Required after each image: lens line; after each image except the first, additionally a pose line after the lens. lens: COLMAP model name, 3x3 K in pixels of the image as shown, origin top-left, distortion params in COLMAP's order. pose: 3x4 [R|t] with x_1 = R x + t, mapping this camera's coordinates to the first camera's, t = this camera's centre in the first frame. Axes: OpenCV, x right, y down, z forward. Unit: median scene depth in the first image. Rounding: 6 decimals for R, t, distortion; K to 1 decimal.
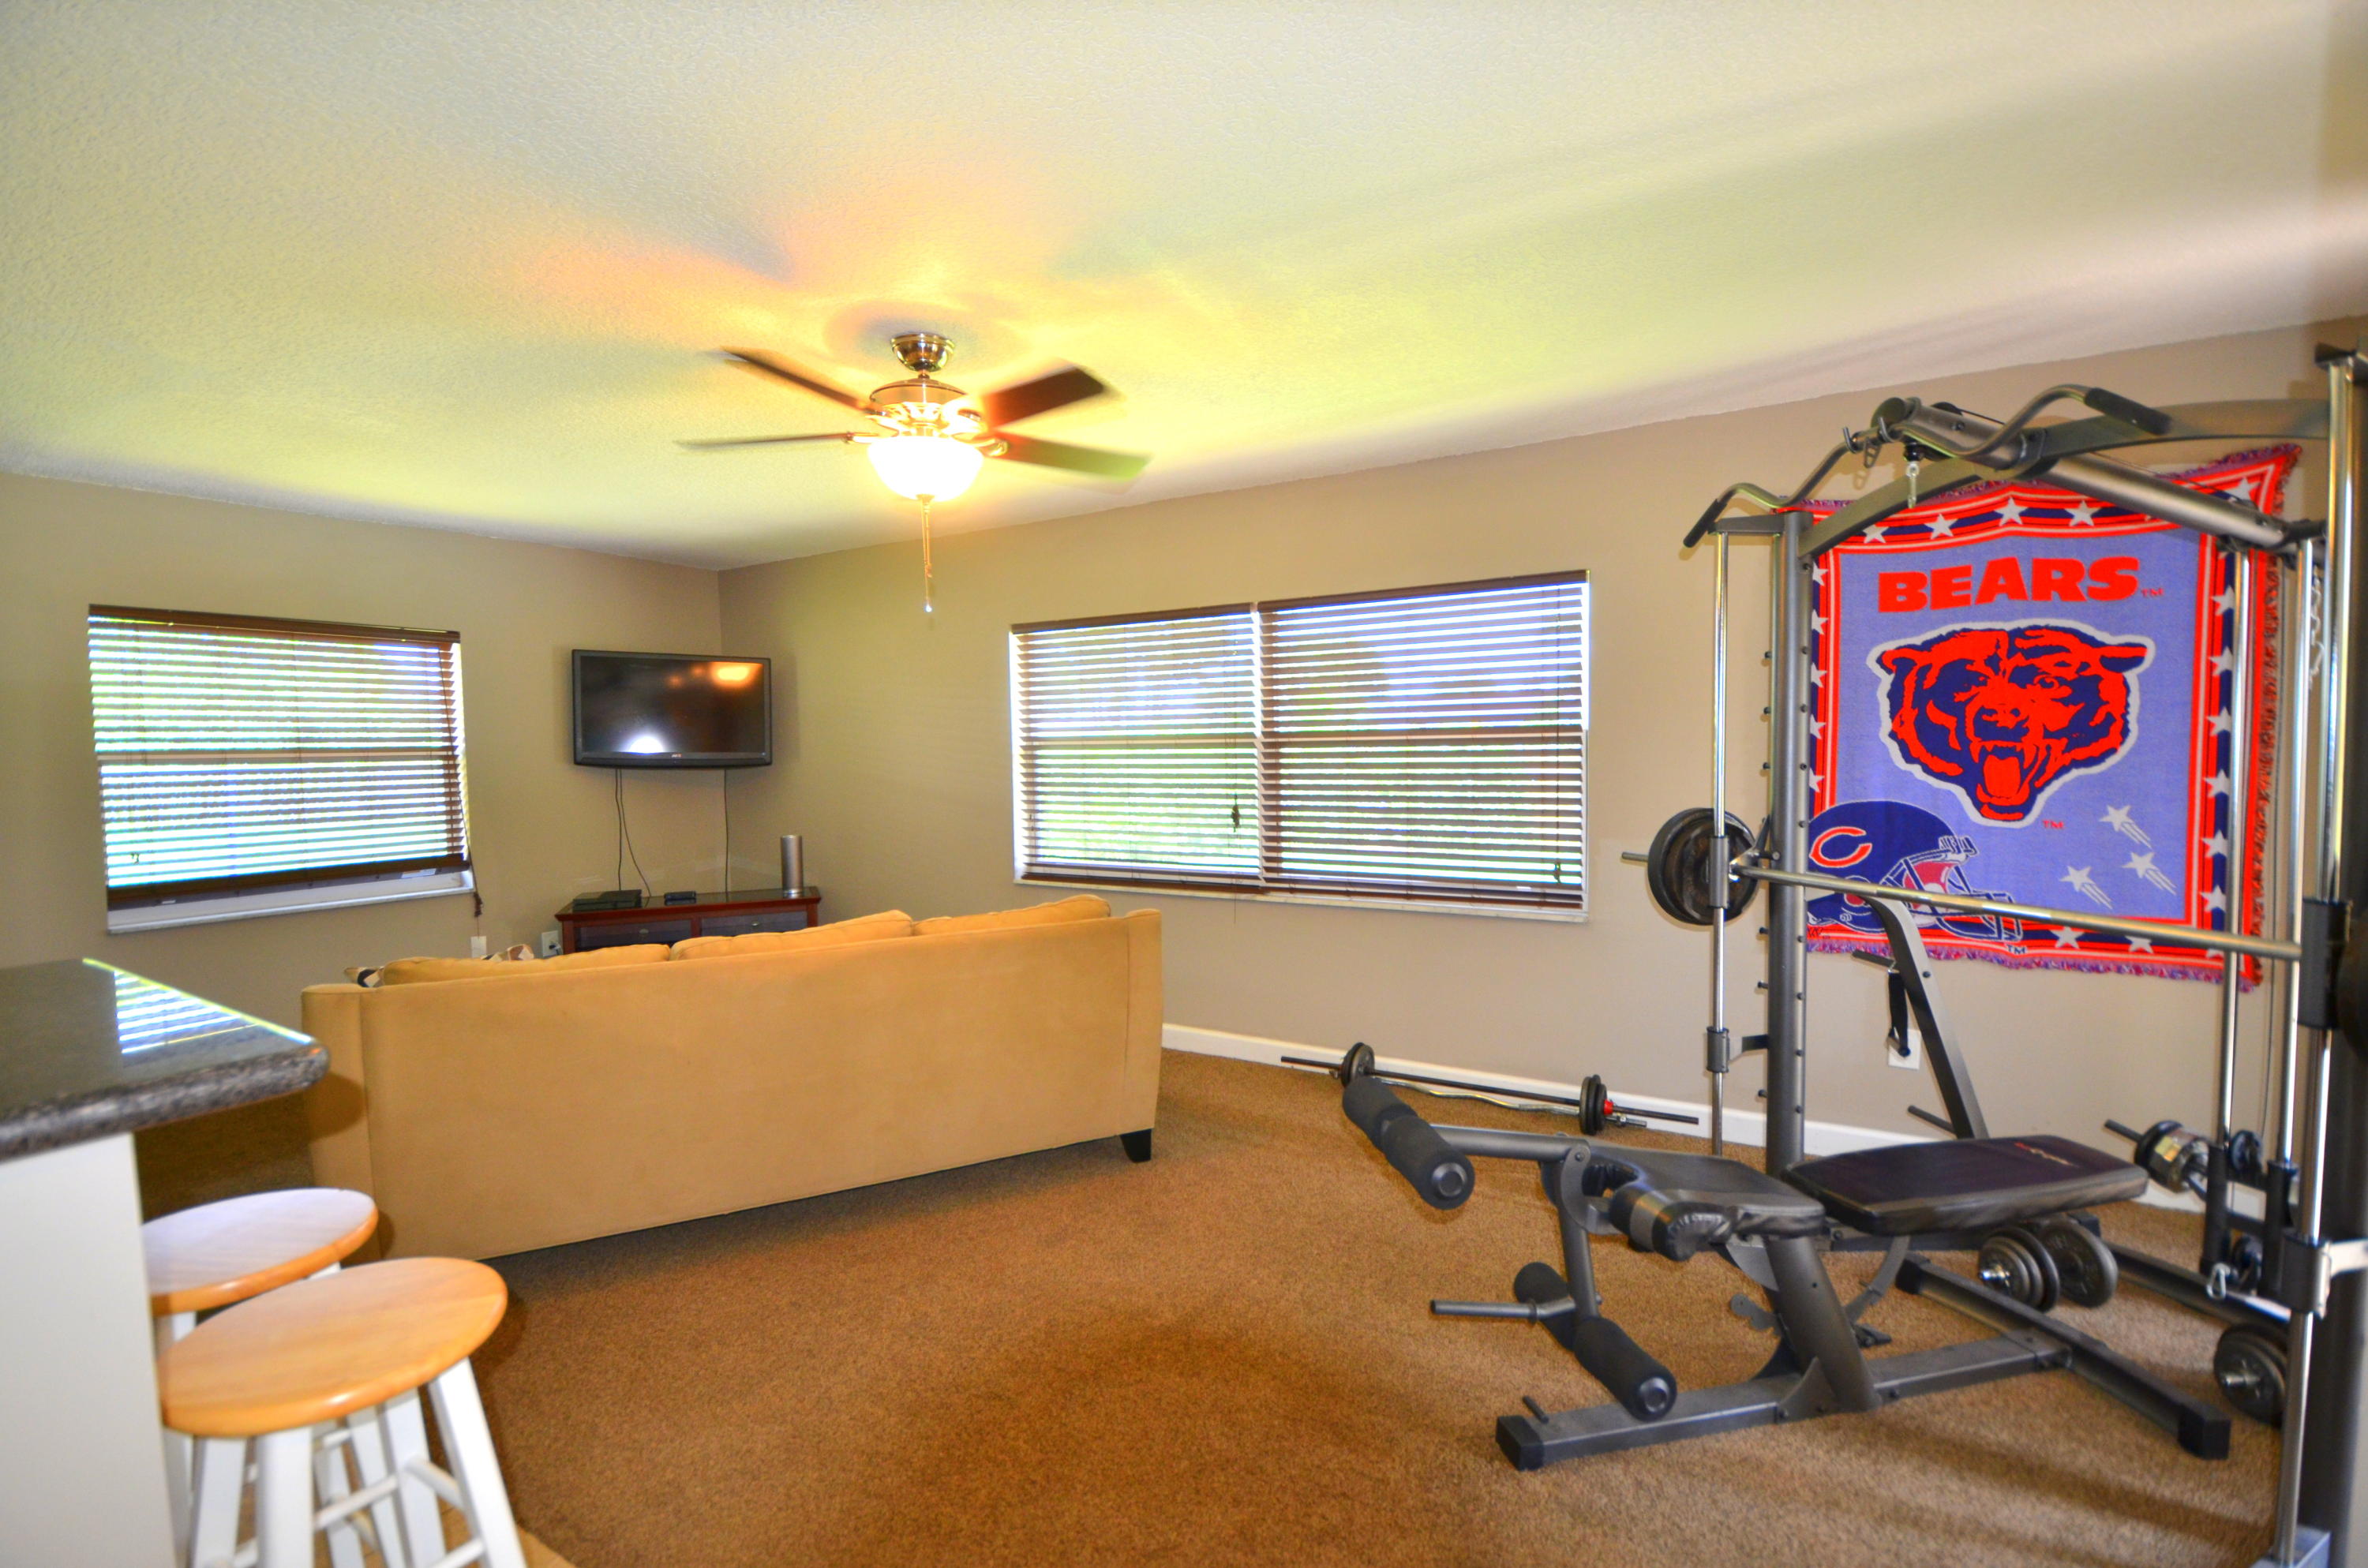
lens RADIAL K [[1036.7, 0, 1174.9], [0, 1036.7, 794.0], [0, 0, 1]] dist [0.019750, -0.025030]
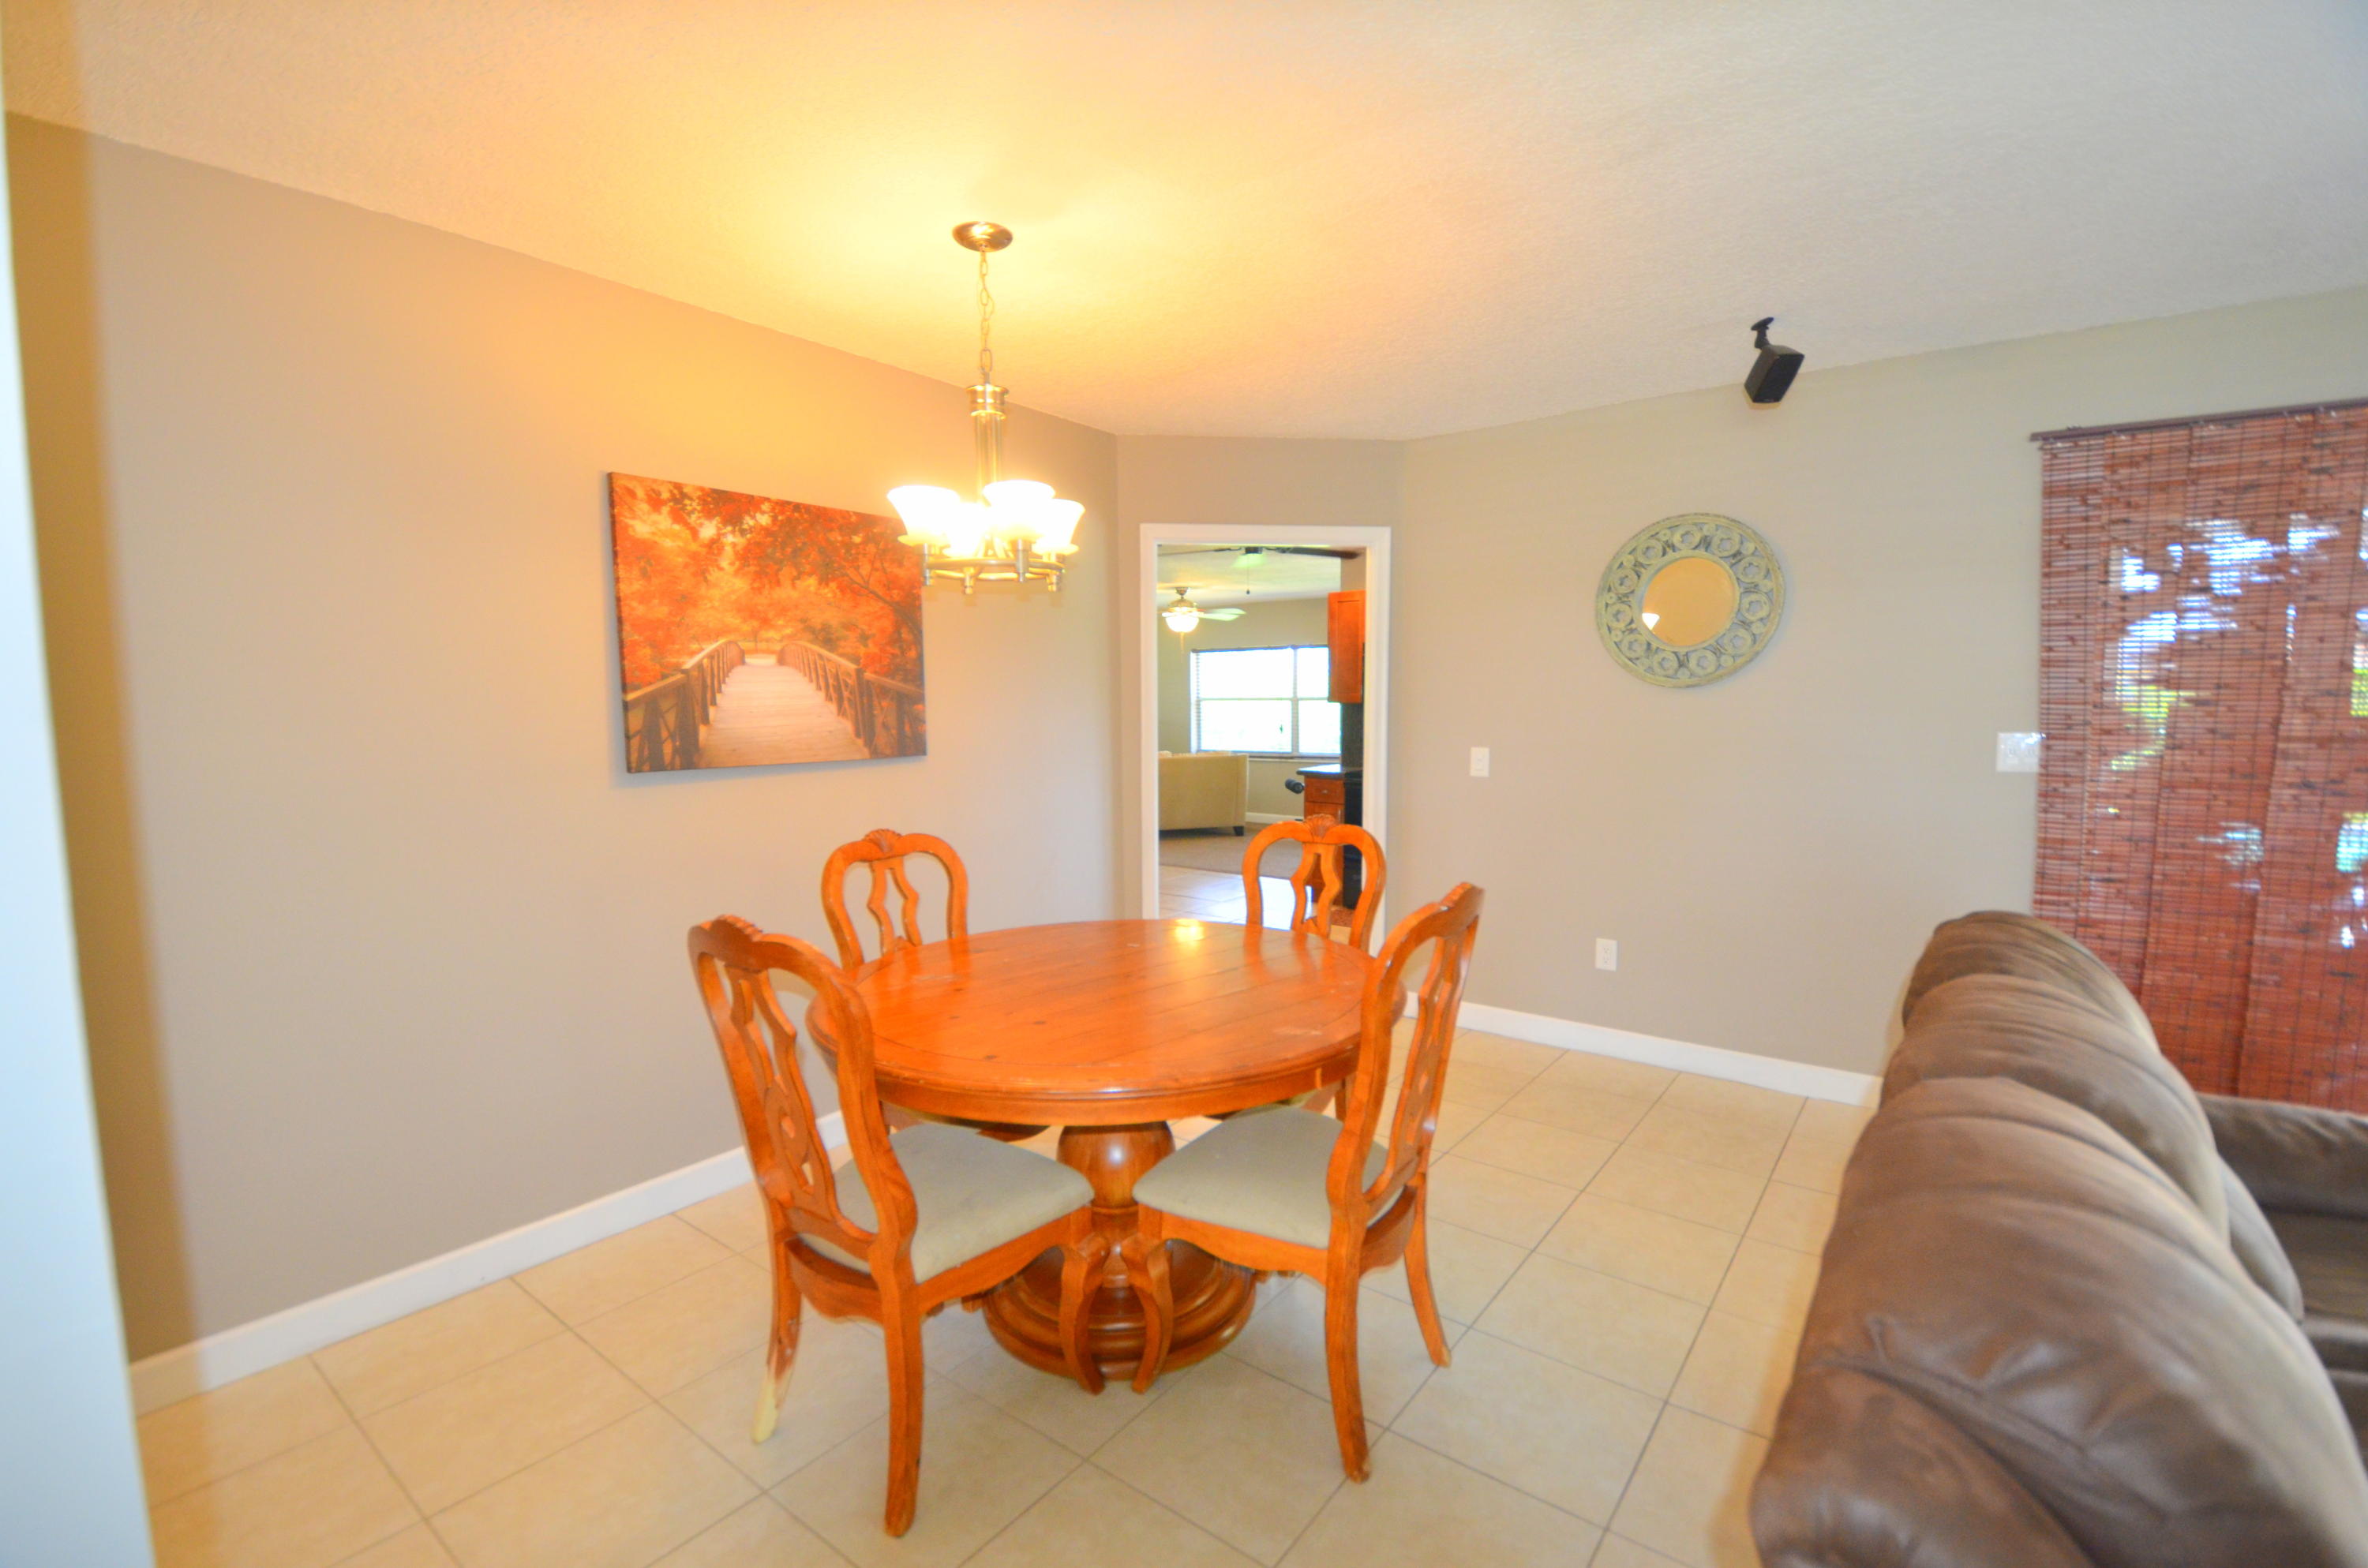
lens RADIAL K [[1016.8, 0, 1184.0], [0, 1016.8, 784.0], [0, 0, 1]] dist [-0.001192, -0.000375]
pose [[0.994038, 0.017990, -0.107537, 0.131020], [-0.014609, 0.999376, 0.032145, 0.113007], [0.108048, -0.030382, 0.993681, -2.119304]]
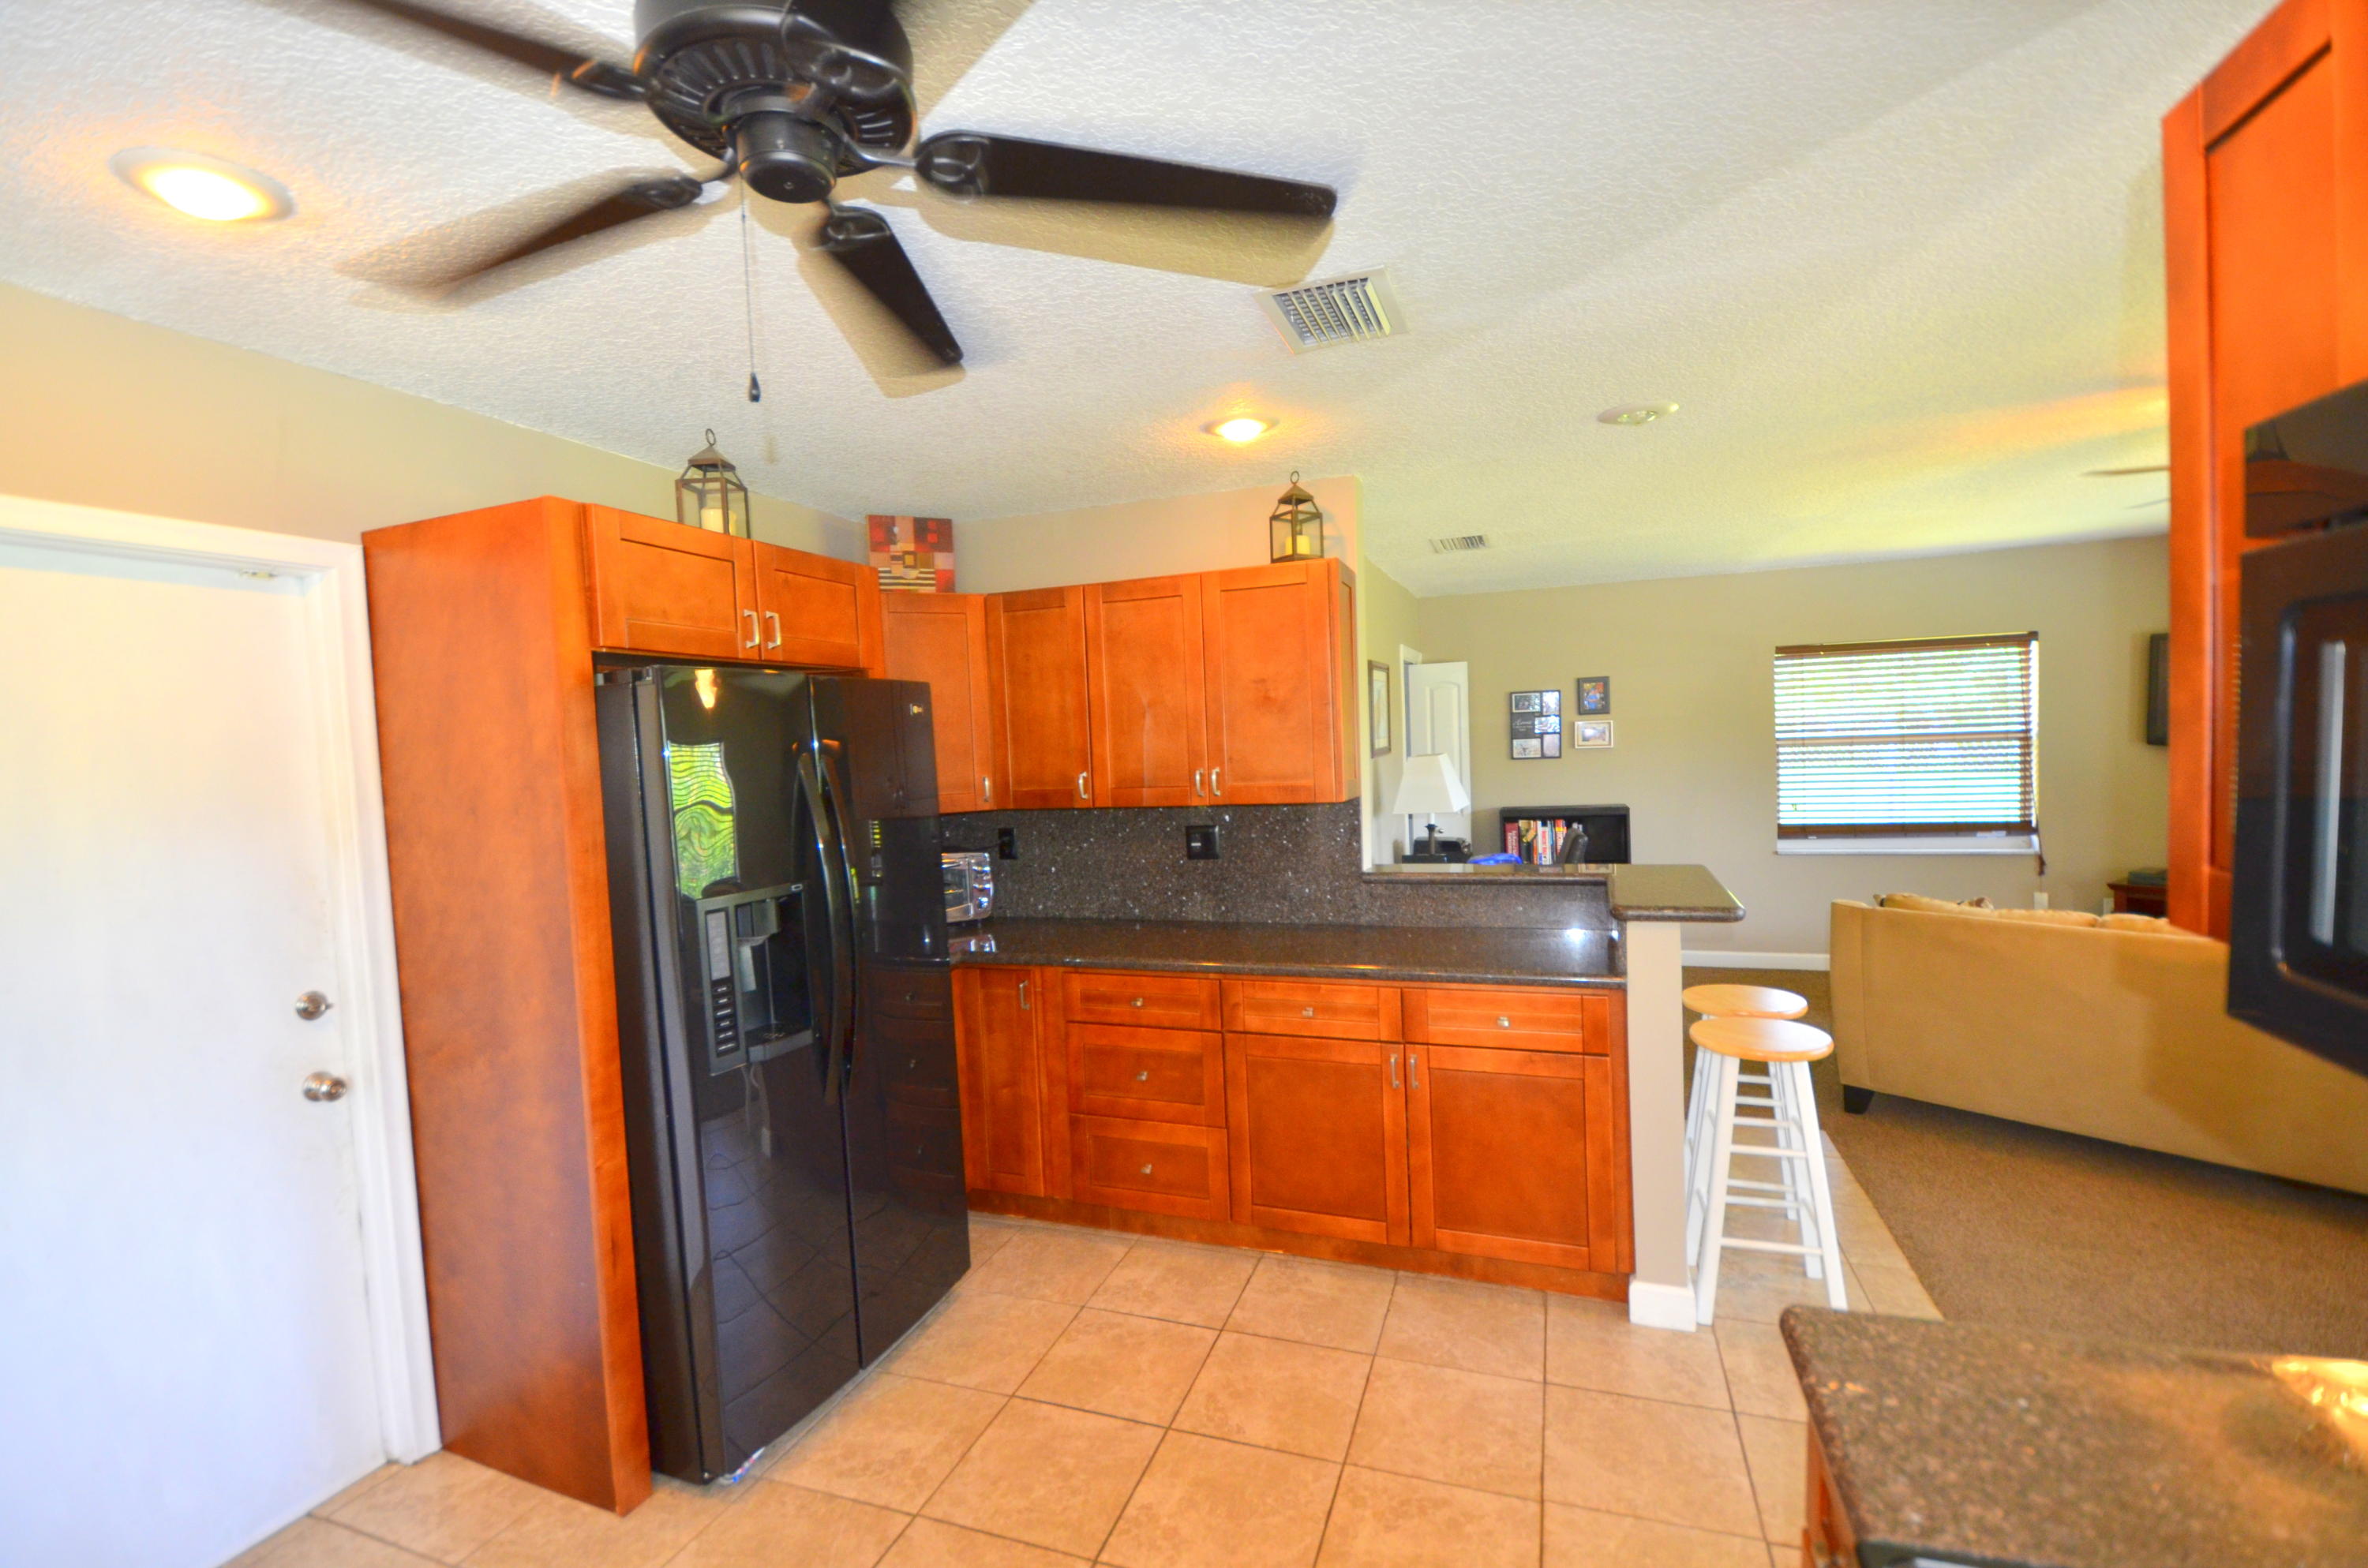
lens RADIAL K [[1036.7, 0, 1174.9], [0, 1036.7, 794.0], [0, 0, 1]] dist [0.019750, -0.025030]
pose [[0.182726, 0.060003, -0.981331, 0.447869], [-0.008556, 0.998195, 0.059441, -0.053491], [0.983127, -0.002465, 0.182909, -0.256067]]
